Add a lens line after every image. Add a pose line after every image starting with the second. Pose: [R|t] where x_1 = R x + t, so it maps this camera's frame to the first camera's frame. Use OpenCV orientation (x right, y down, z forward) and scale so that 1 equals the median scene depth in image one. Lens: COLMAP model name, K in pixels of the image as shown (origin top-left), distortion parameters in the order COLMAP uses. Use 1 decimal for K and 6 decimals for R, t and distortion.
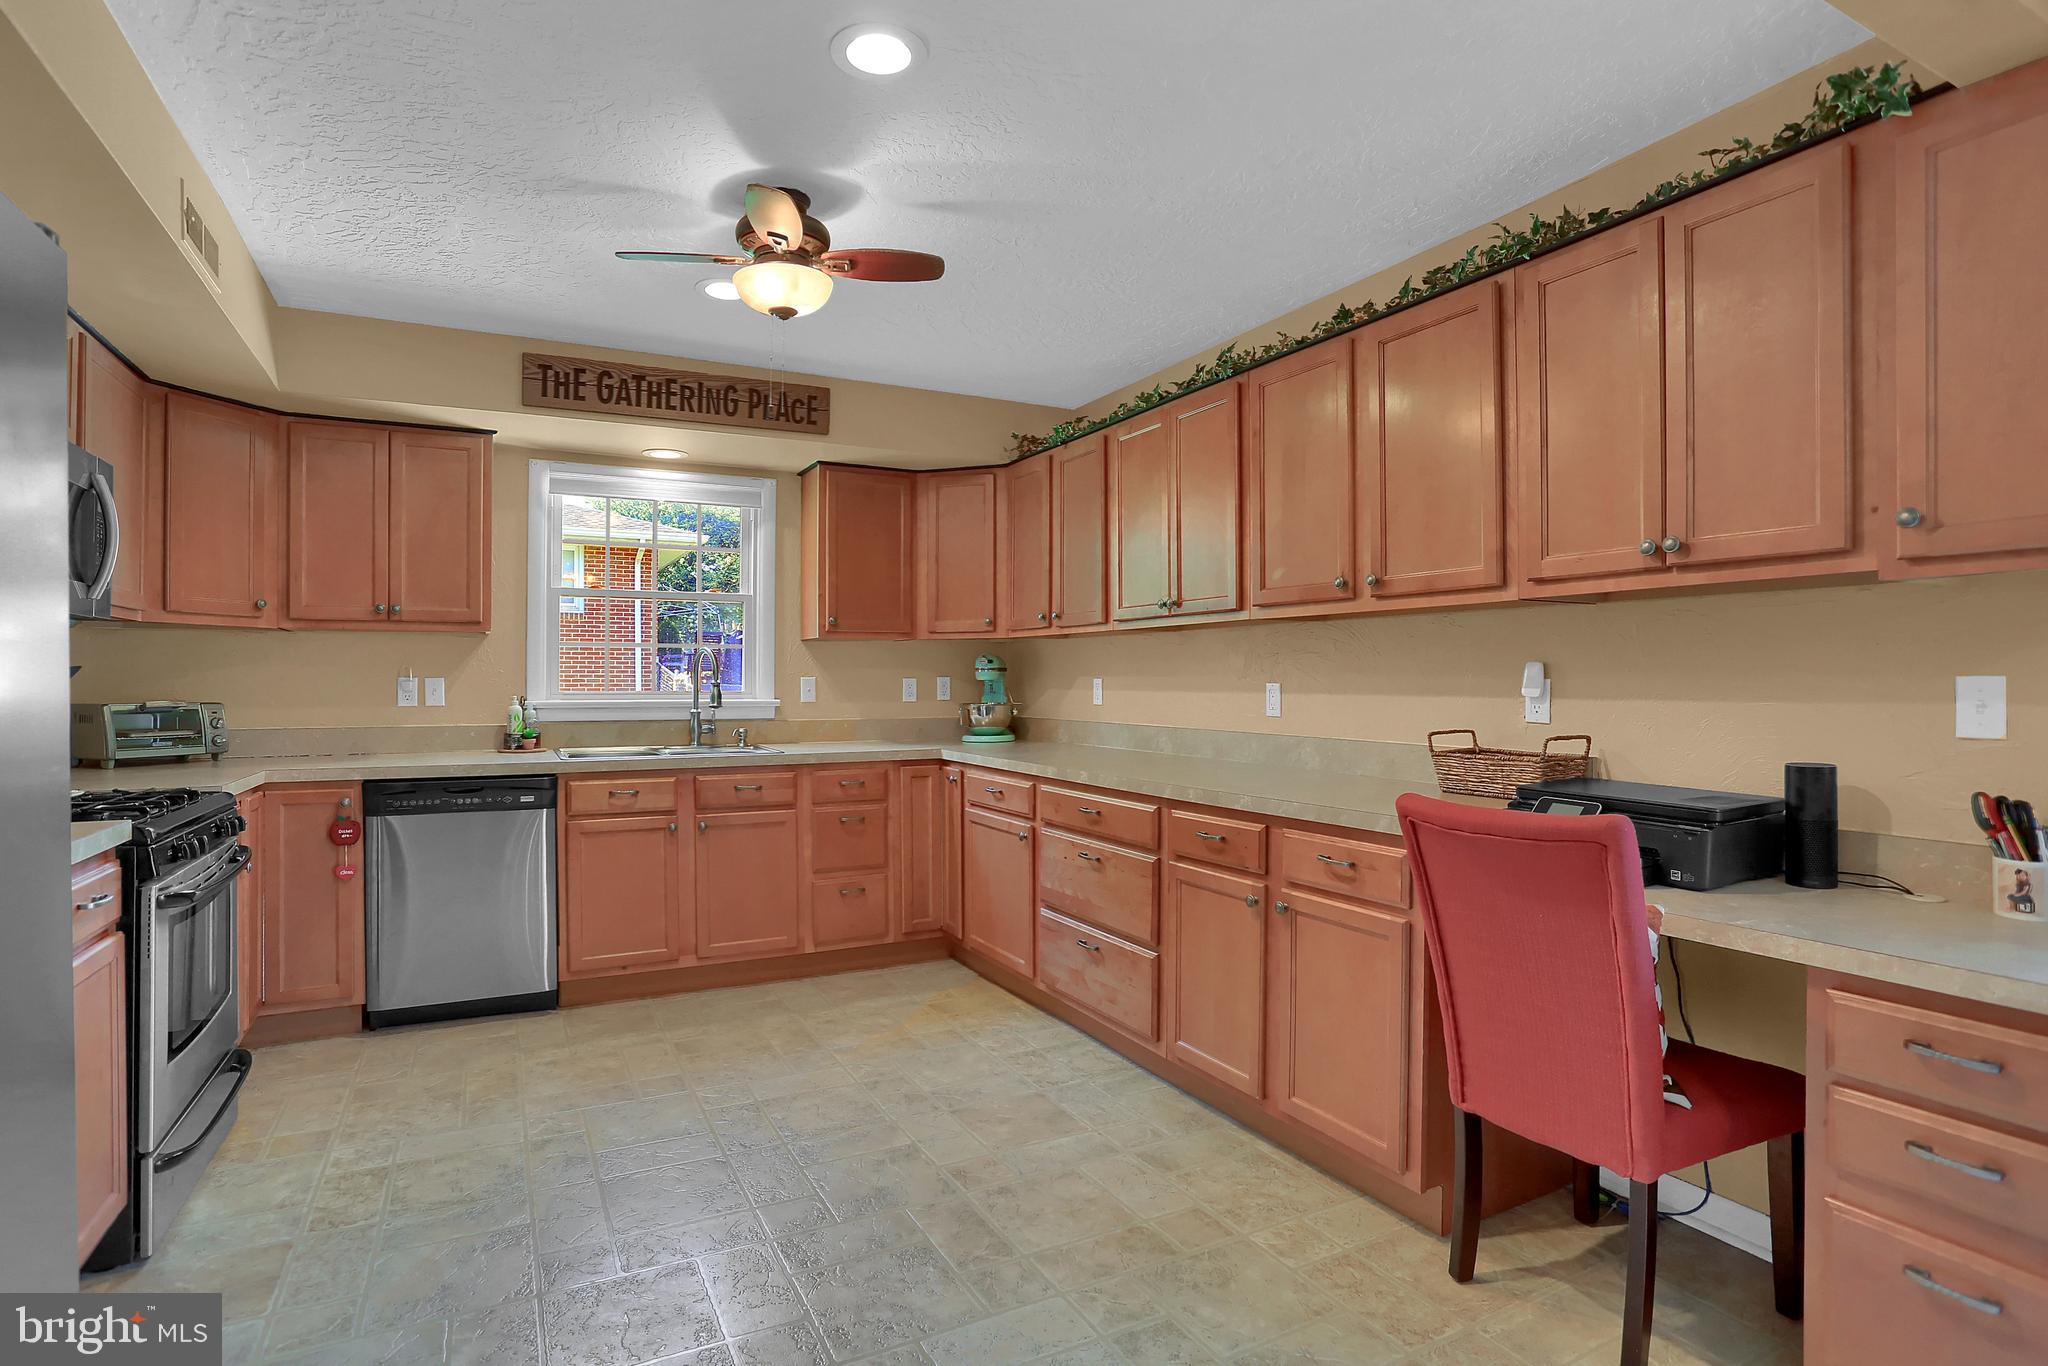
lens RADIAL K [[1050.7, 0, 1047.8], [0, 1050.7, 681.1], [0, 0, 1]] dist [-0.066322, 0.051316]
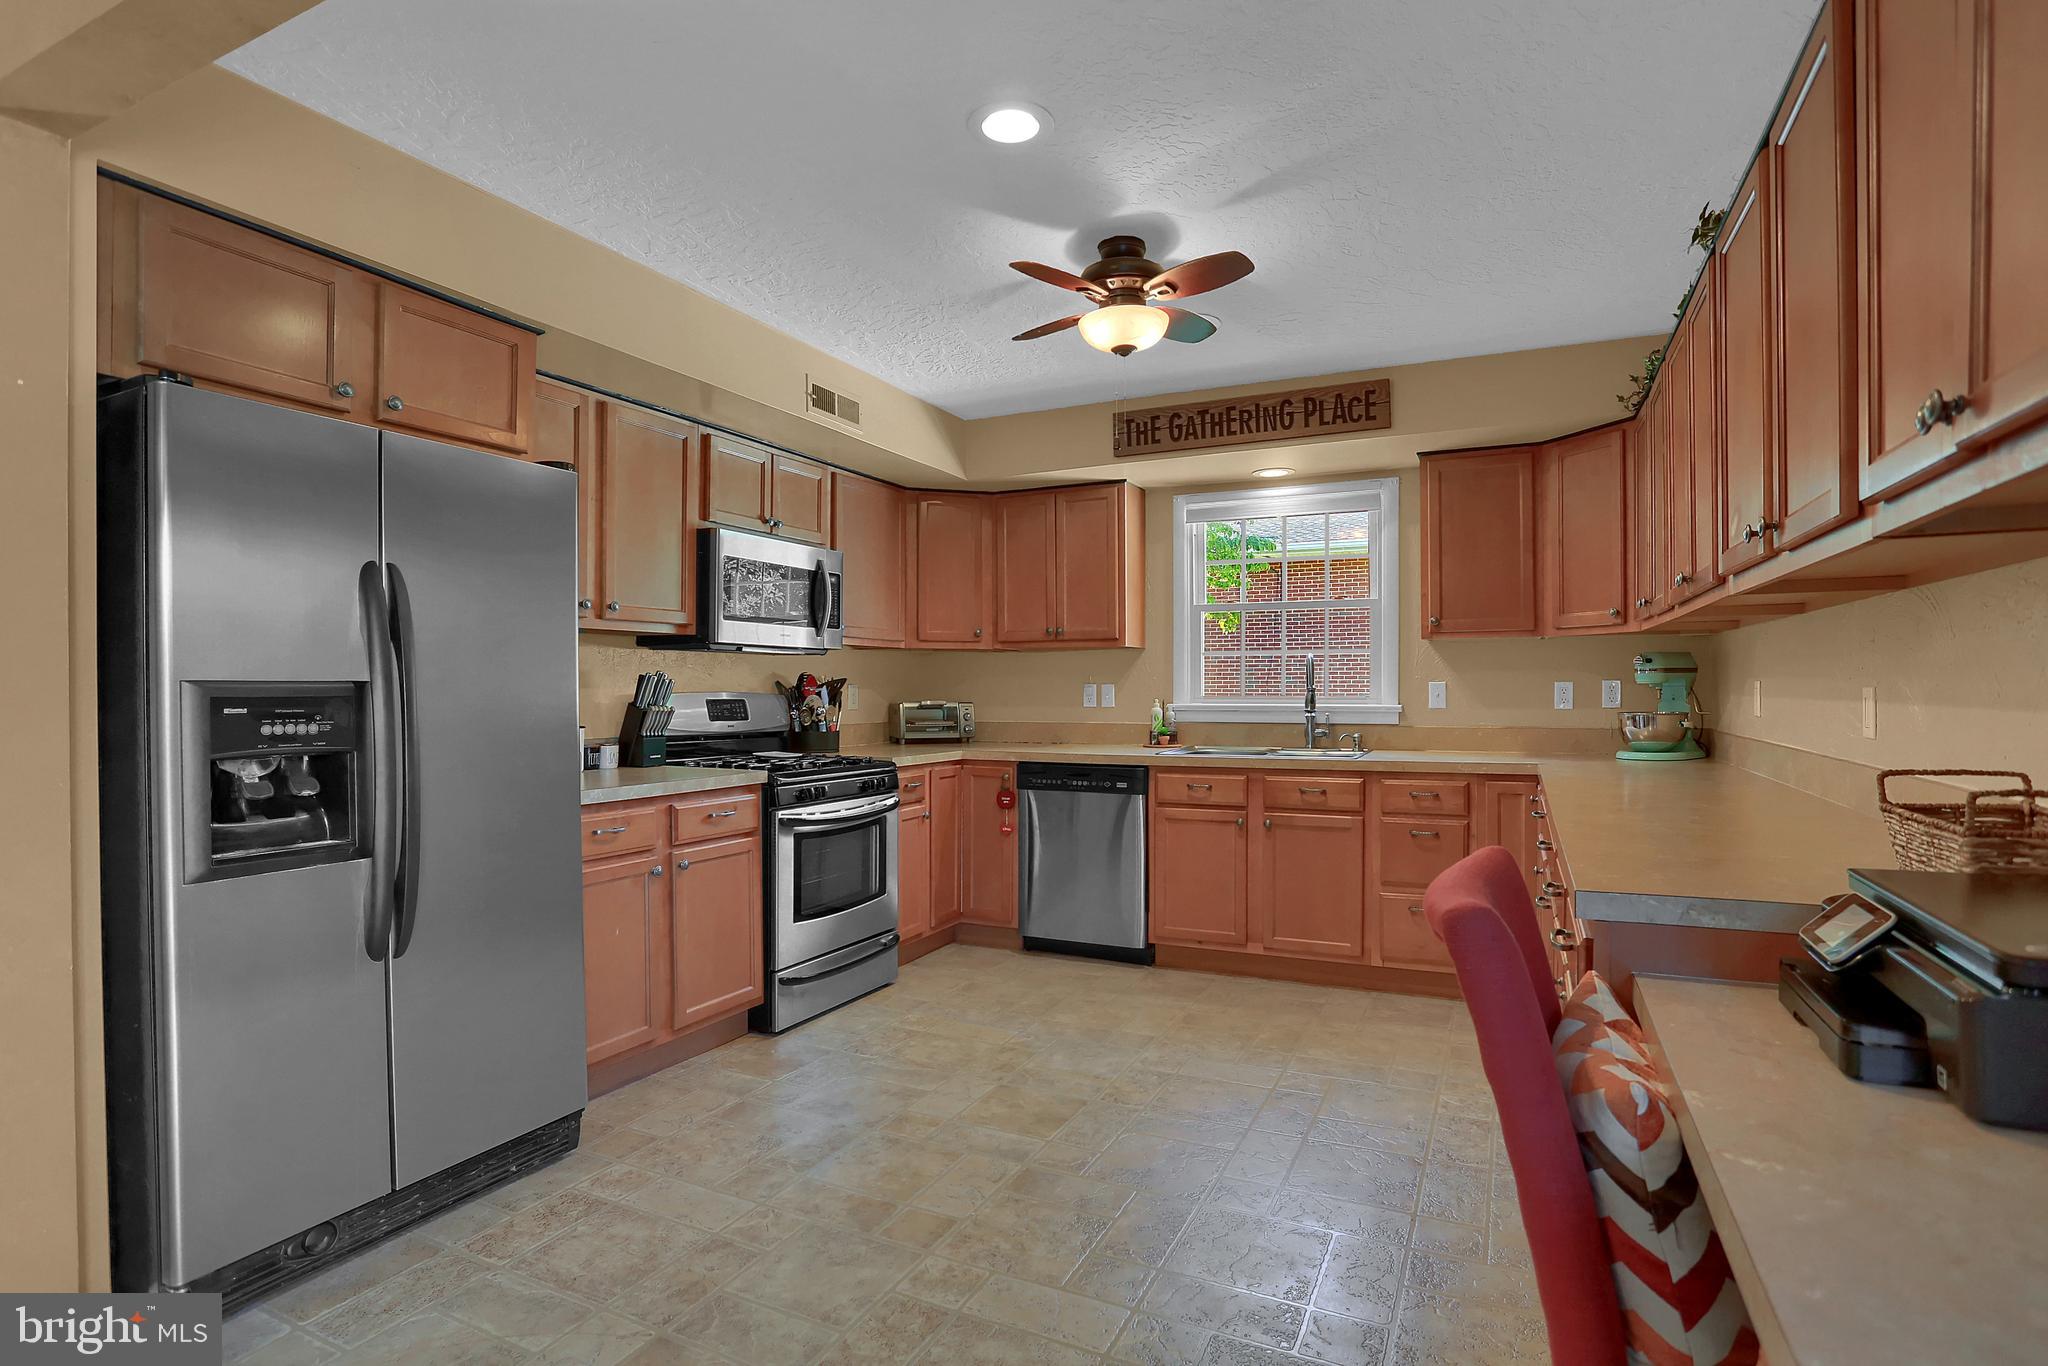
lens RADIAL K [[1046.8, 0, 1027.2], [0, 1046.8, 702.9], [0, 0, 1]] dist [-0.097670, 0.070571]
pose [[0.583822, 0.009552, -0.811825, 0.390474], [0.004607, 0.999876, 0.015077, -0.000165], [0.811868, -0.012542, 0.583706, 0.195064]]
